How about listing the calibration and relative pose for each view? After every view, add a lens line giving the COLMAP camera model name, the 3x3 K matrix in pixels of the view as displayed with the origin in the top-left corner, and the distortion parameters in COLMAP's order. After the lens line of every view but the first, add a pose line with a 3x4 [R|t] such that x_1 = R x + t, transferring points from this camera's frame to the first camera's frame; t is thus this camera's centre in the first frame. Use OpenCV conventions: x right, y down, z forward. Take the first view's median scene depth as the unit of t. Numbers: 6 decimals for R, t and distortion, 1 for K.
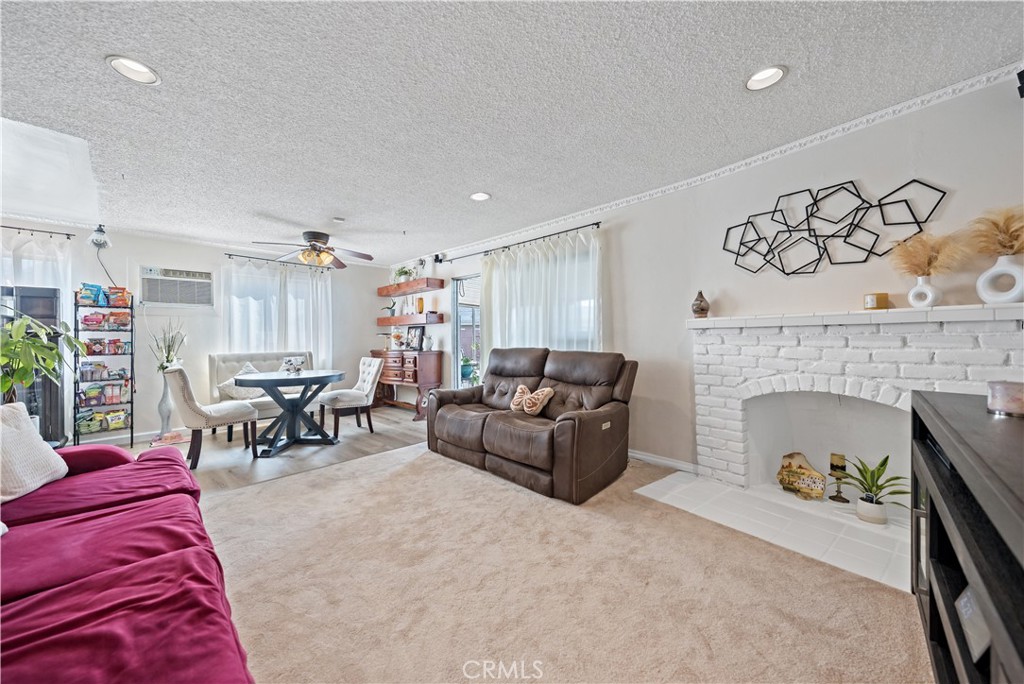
lens RADIAL K [[359.4, 0, 507.4], [0, 359.4, 338.6], [0, 0, 1]] dist [-0.001221, 0.000615]
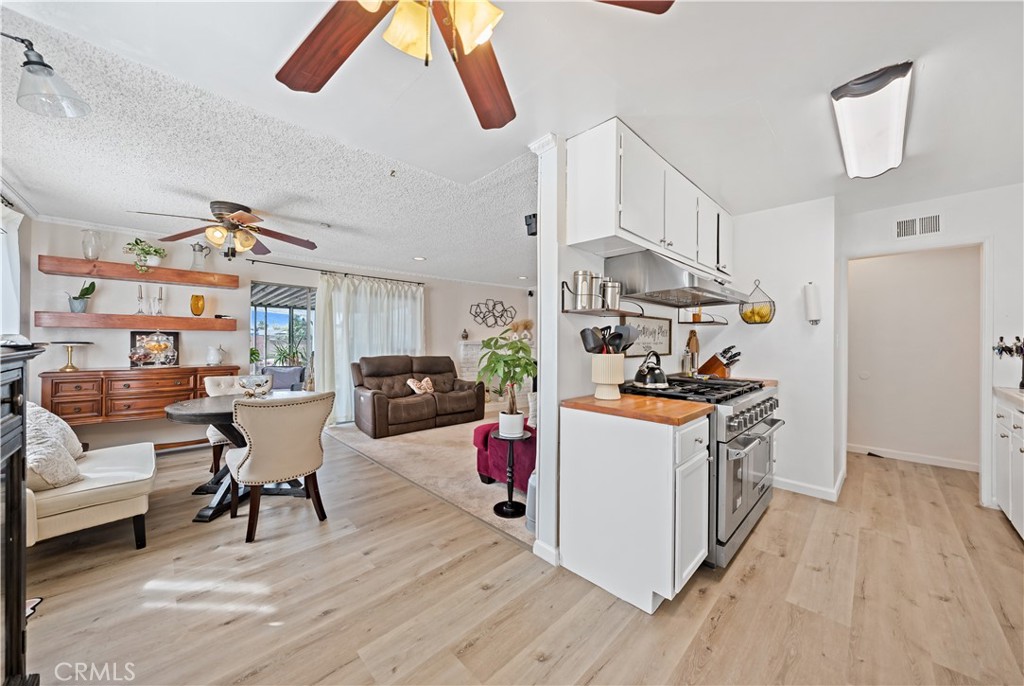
lens RADIAL K [[359.4, 0, 512.0], [0, 359.4, 339.7], [0, 0, 1]] dist [-0.001221, 0.000615]
pose [[0.024292, 0.016401, 0.999570, -1.448768], [-0.004962, 0.999855, -0.016286, -0.017997], [-0.999693, -0.004564, 0.024369, 0.500943]]
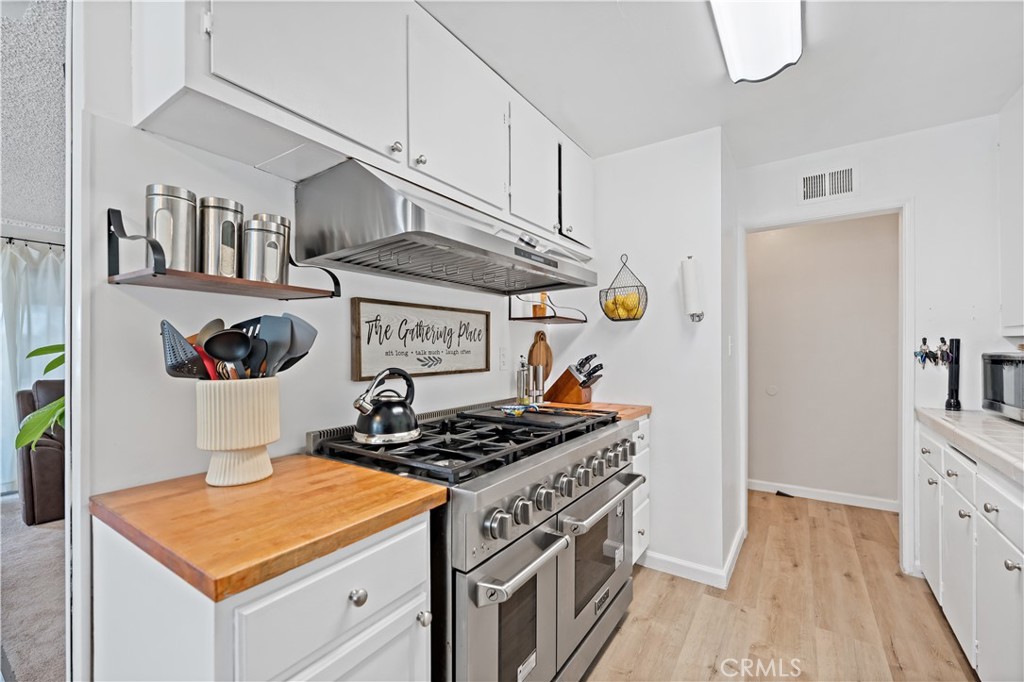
lens RADIAL K [[431.0, 0, 504.3], [0, 431.0, 349.0], [0, 0, 1]] dist [0.001552, -0.000360]
pose [[-0.168327, 0.014392, 0.985626, -1.209591], [0.007668, 0.999882, -0.013290, -0.021016], [-0.985701, 0.005320, -0.168418, 0.232475]]
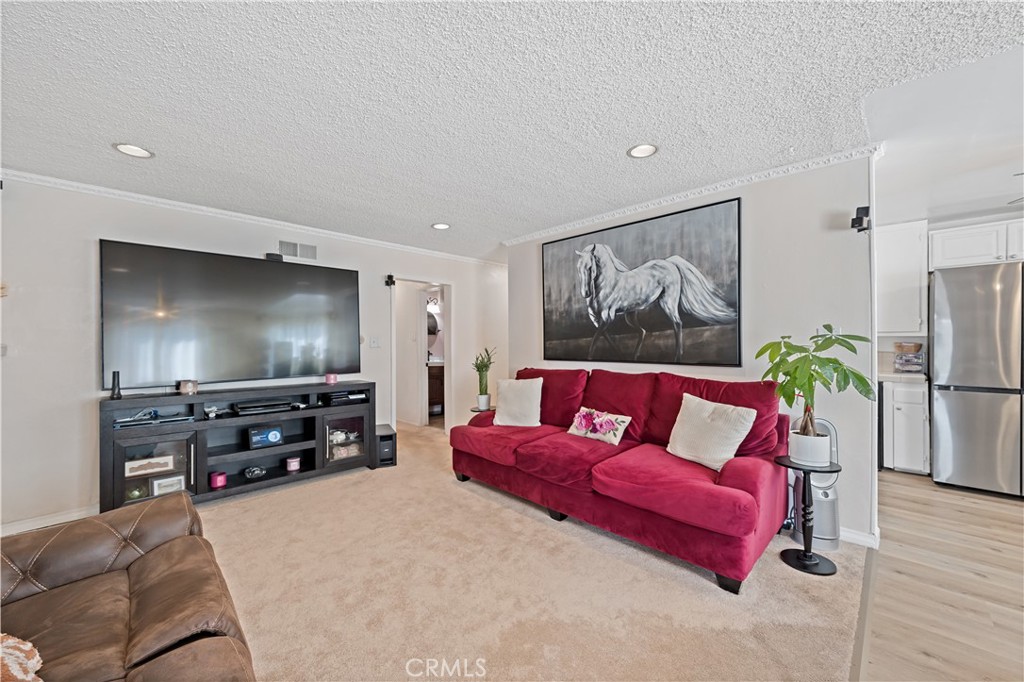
lens RADIAL K [[391.6, 0, 509.7], [0, 391.6, 342.1], [0, 0, 1]] dist [-0.000536, 0.000633]
pose [[-0.999751, 0.019009, 0.011653, -0.271120], [0.019035, 0.999816, 0.002175, -0.031516], [-0.011609, 0.002396, -0.999930, 1.125278]]
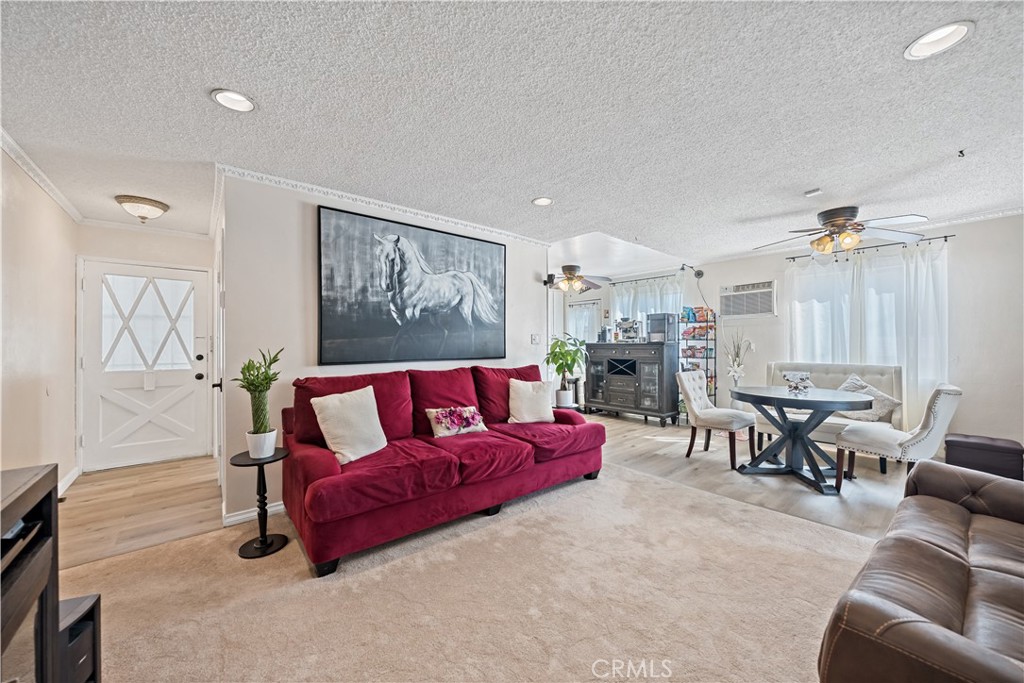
lens RADIAL K [[380.4, 0, 508.2], [0, 380.4, 341.8], [0, 0, 1]] dist [-0.000019, -0.000256]
pose [[-0.103121, 0.010359, -0.994615, 0.394797], [0.002579, 0.999945, 0.010147, -0.032306], [0.994665, -0.001518, -0.103143, 0.470628]]
